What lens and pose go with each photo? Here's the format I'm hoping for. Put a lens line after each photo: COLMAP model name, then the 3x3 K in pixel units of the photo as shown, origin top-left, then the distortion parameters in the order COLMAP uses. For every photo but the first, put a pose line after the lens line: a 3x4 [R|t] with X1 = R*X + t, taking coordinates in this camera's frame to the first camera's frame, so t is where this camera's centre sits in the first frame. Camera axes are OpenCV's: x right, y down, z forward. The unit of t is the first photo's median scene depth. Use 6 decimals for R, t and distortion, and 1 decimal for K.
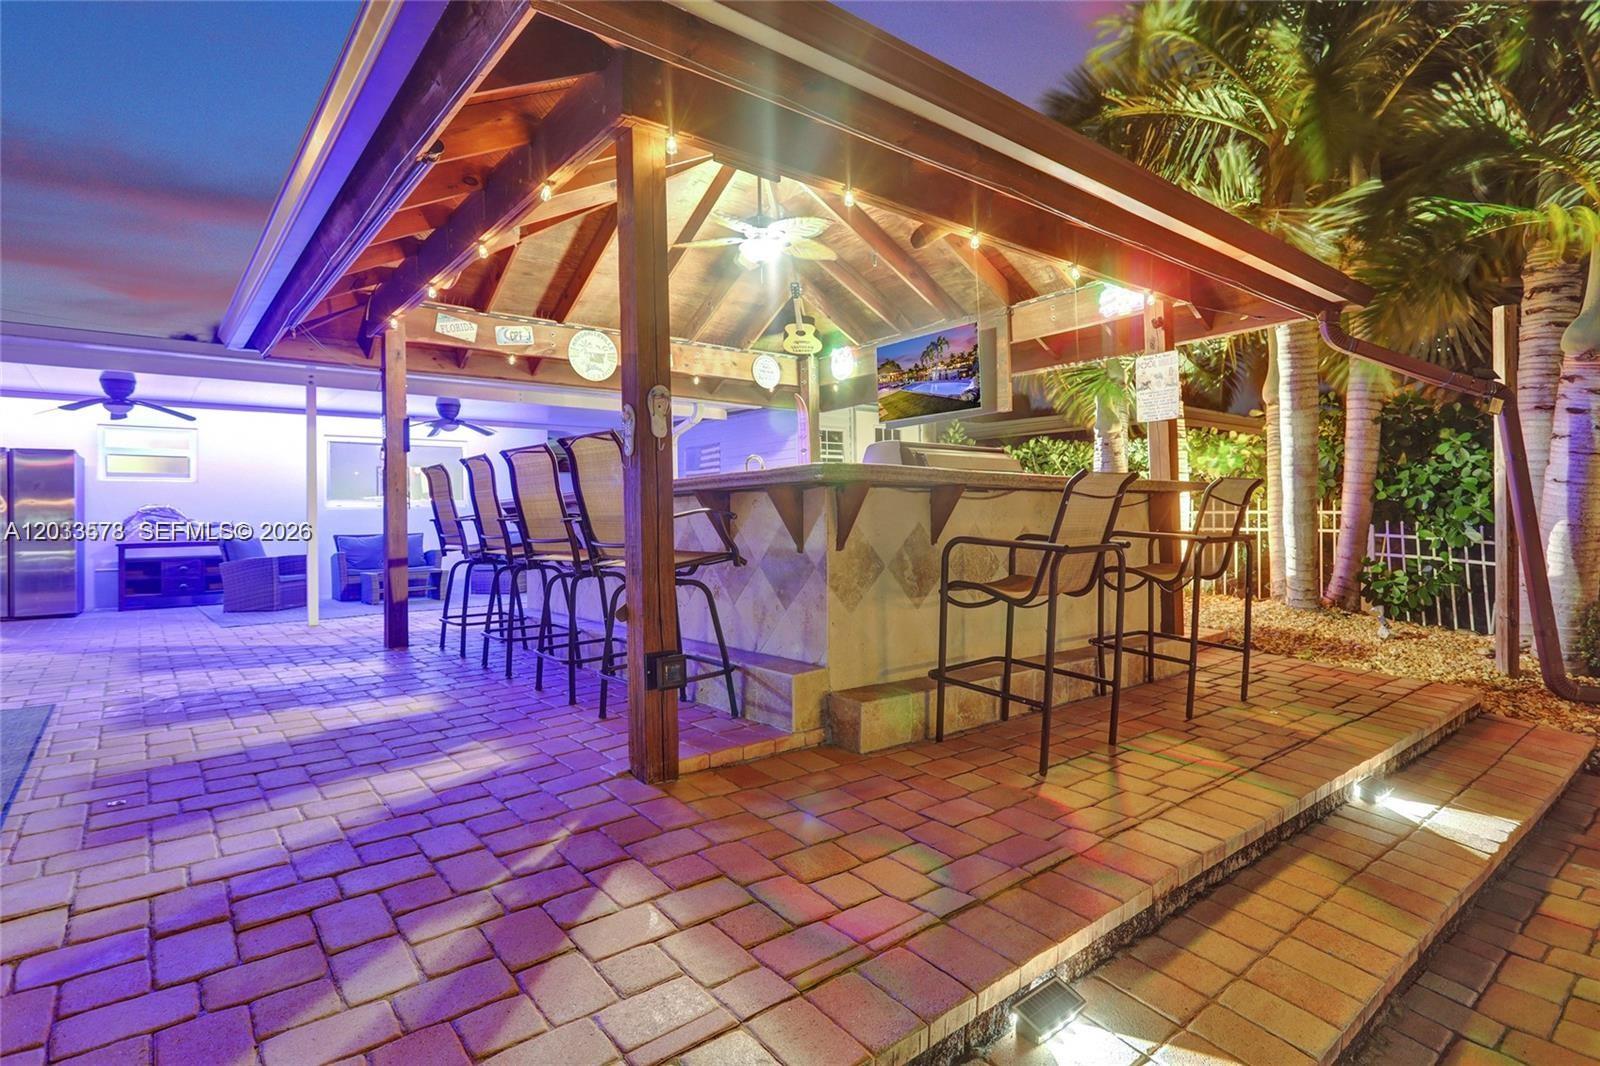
lens RADIAL K [[818.6, 0, 776.7], [0, 818.6, 508.0], [0, 0, 1]] dist [0.000667, 0.002737]
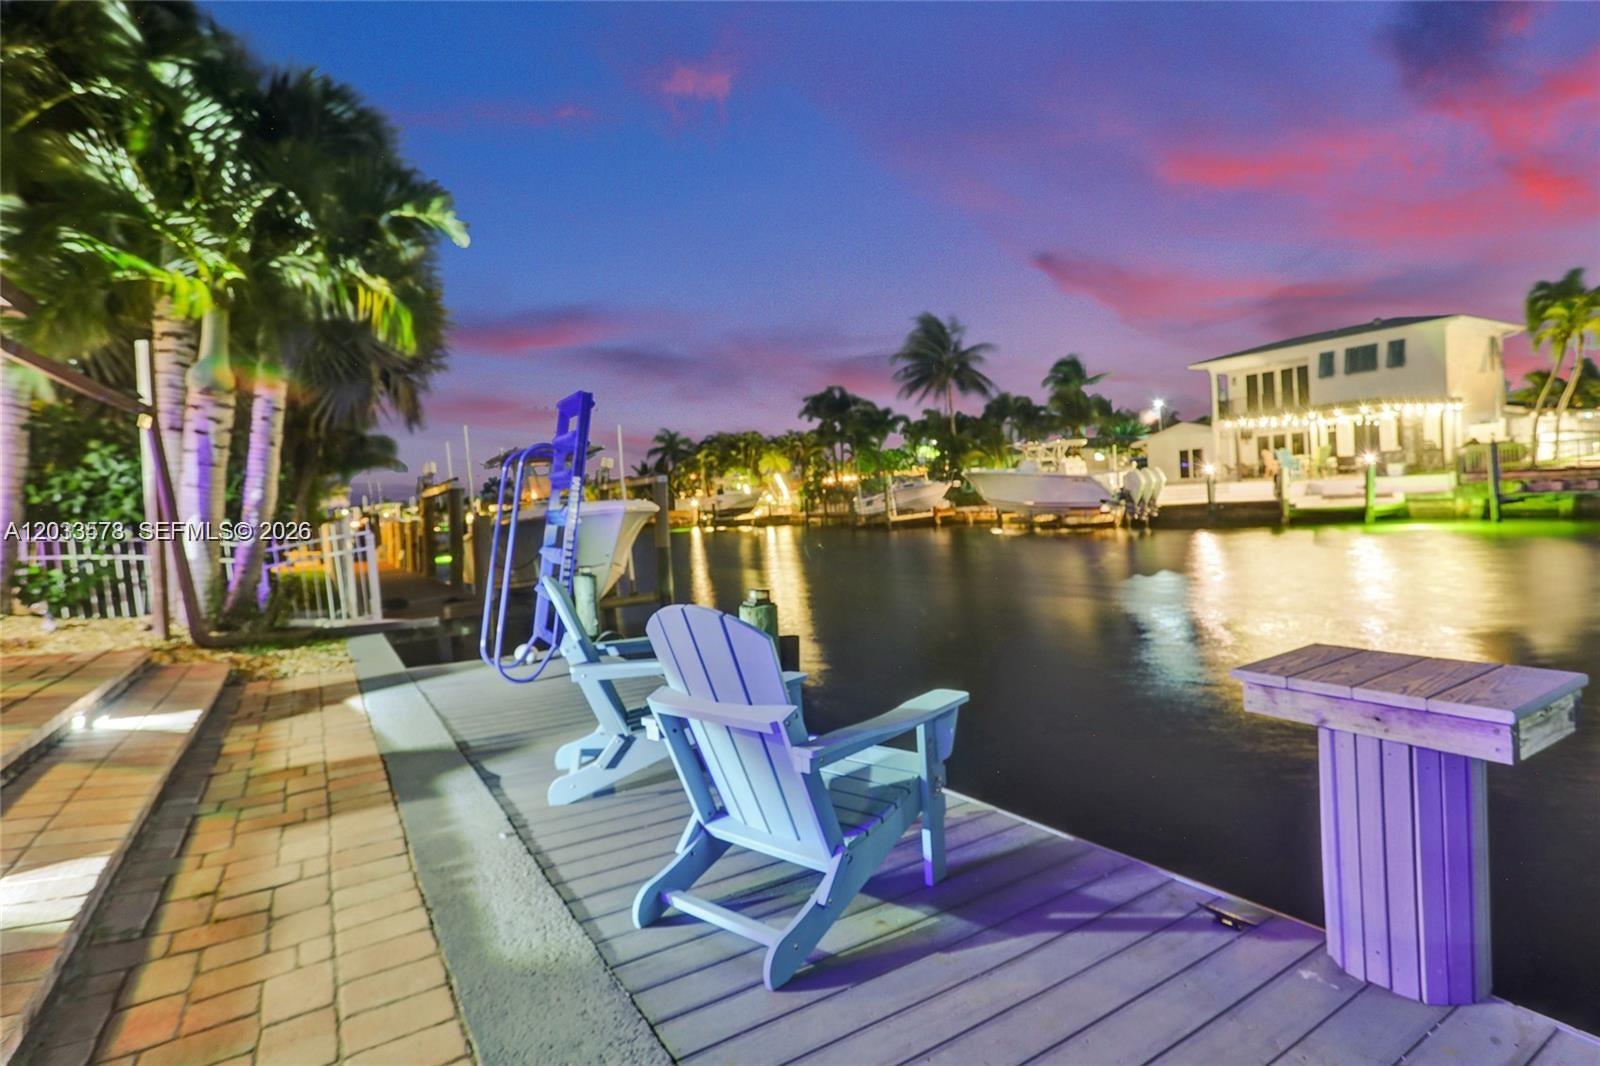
lens RADIAL K [[797.0, 0, 799.8], [0, 797.0, 525.4], [0, 0, 1]] dist [0.003461, 0.001194]
pose [[0.130826, -0.022218, 0.991156, -0.165520], [0.036956, 0.999163, 0.017519, 0.040916], [-0.990716, 0.034337, 0.131538, -0.111928]]
